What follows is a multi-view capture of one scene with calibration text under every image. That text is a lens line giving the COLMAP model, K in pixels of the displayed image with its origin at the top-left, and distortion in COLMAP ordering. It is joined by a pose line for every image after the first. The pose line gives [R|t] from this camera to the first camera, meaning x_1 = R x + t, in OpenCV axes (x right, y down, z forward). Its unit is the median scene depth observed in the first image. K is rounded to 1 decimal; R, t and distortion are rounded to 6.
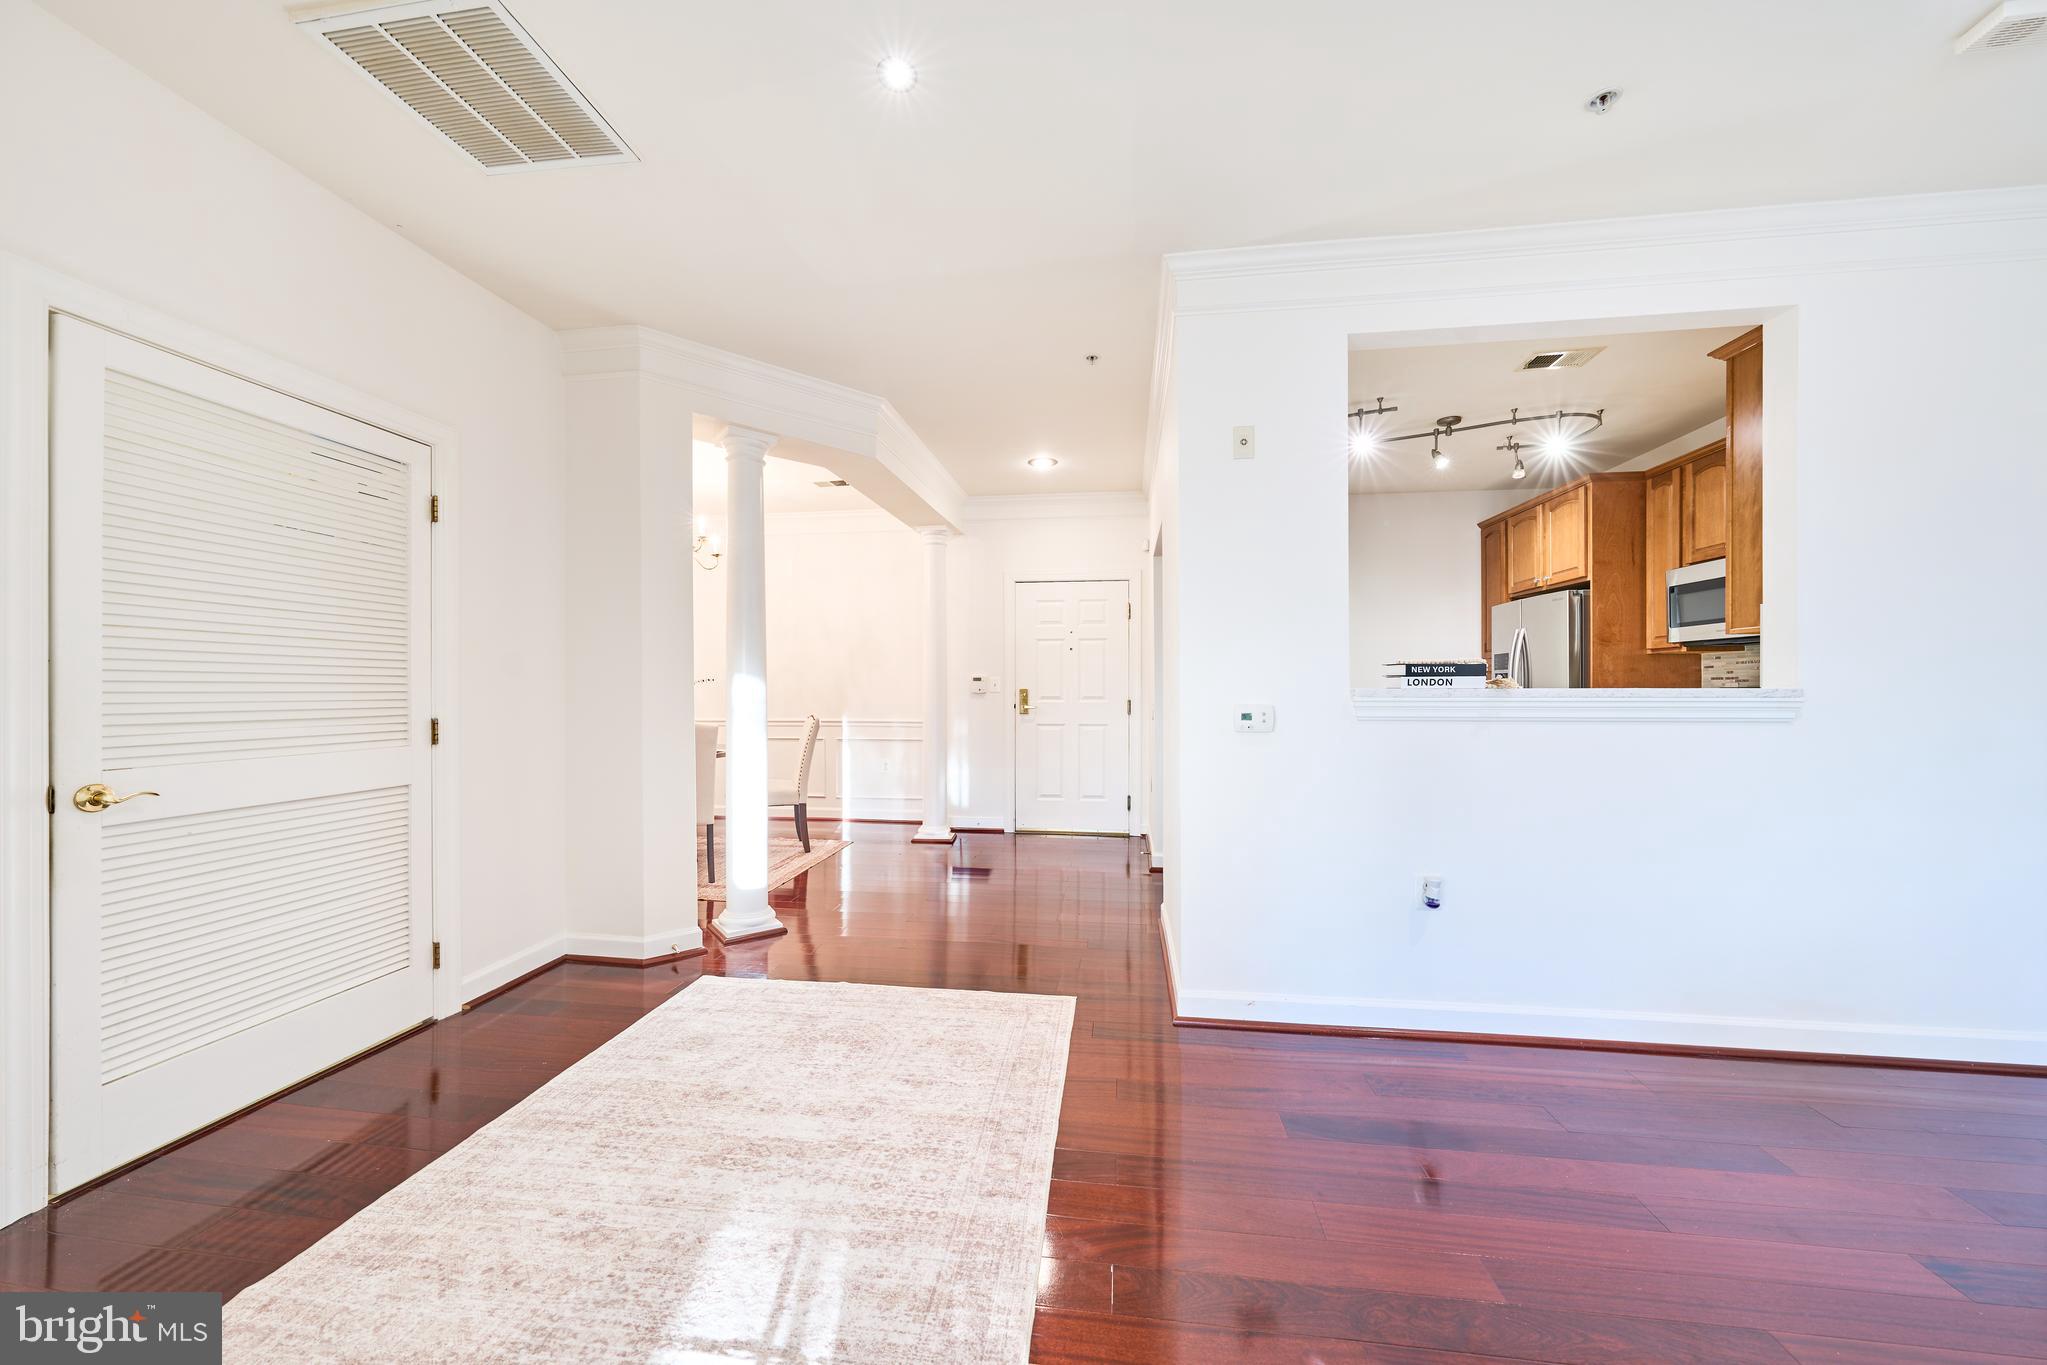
lens RADIAL K [[711.1, 0, 1021.5], [0, 711.1, 693.9], [0, 0, 1]] dist [-0.006534, 0.001049]
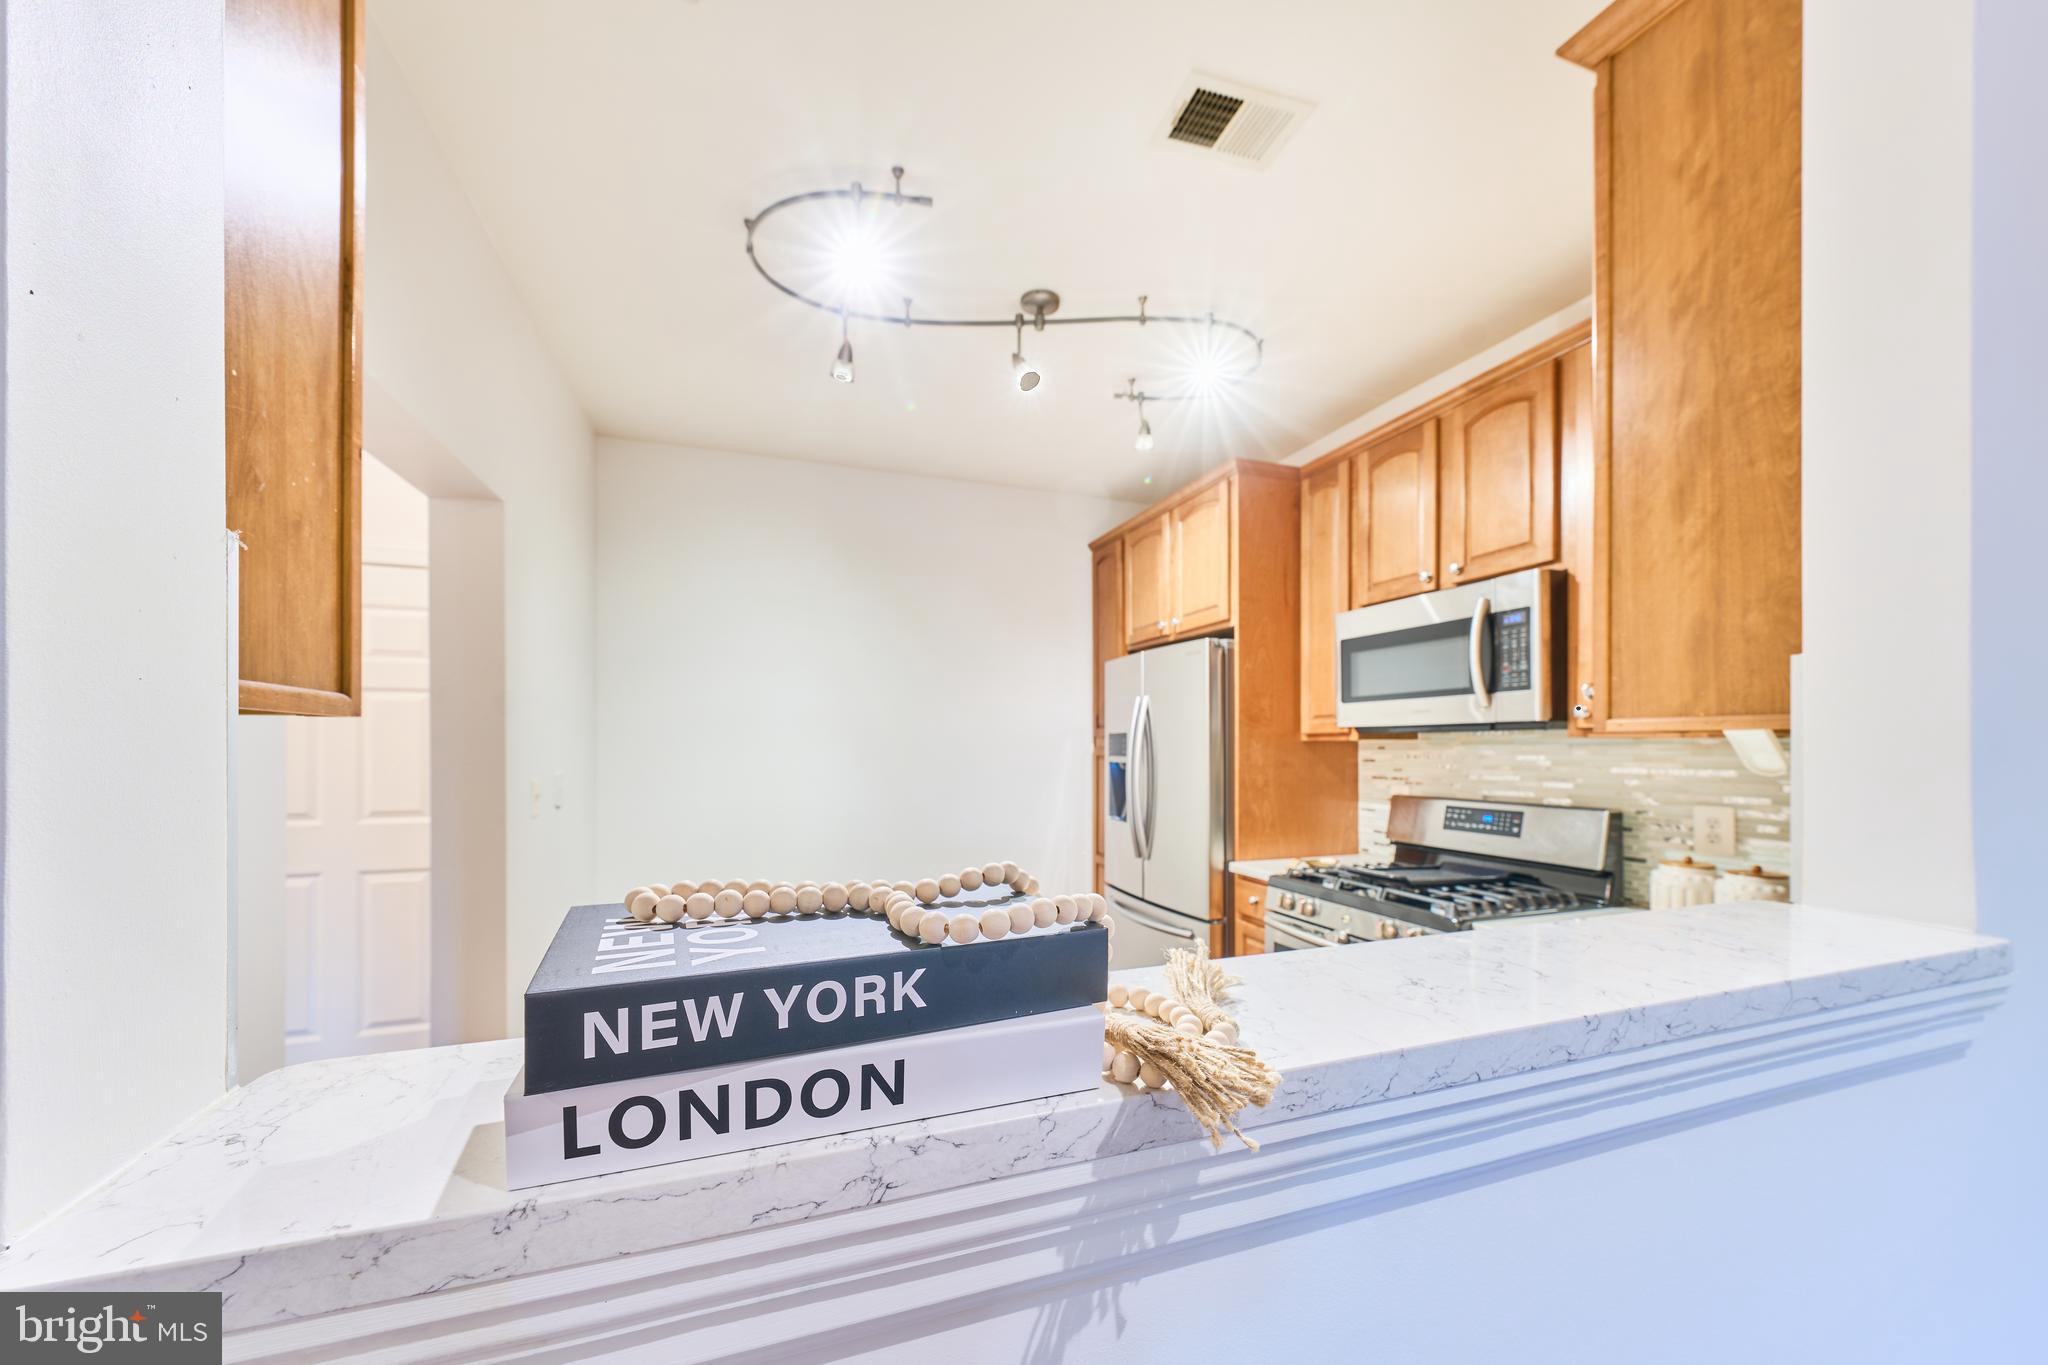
lens RADIAL K [[752.6, 0, 1009.9], [0, 752.6, 752.8], [0, 0, 1]] dist [0.001077, 0.000008]
pose [[0.893889, -0.001473, 0.448287, 0.339874], [0.001074, 0.999999, 0.001144, -0.049632], [-0.448288, -0.000541, 0.893889, 0.521687]]
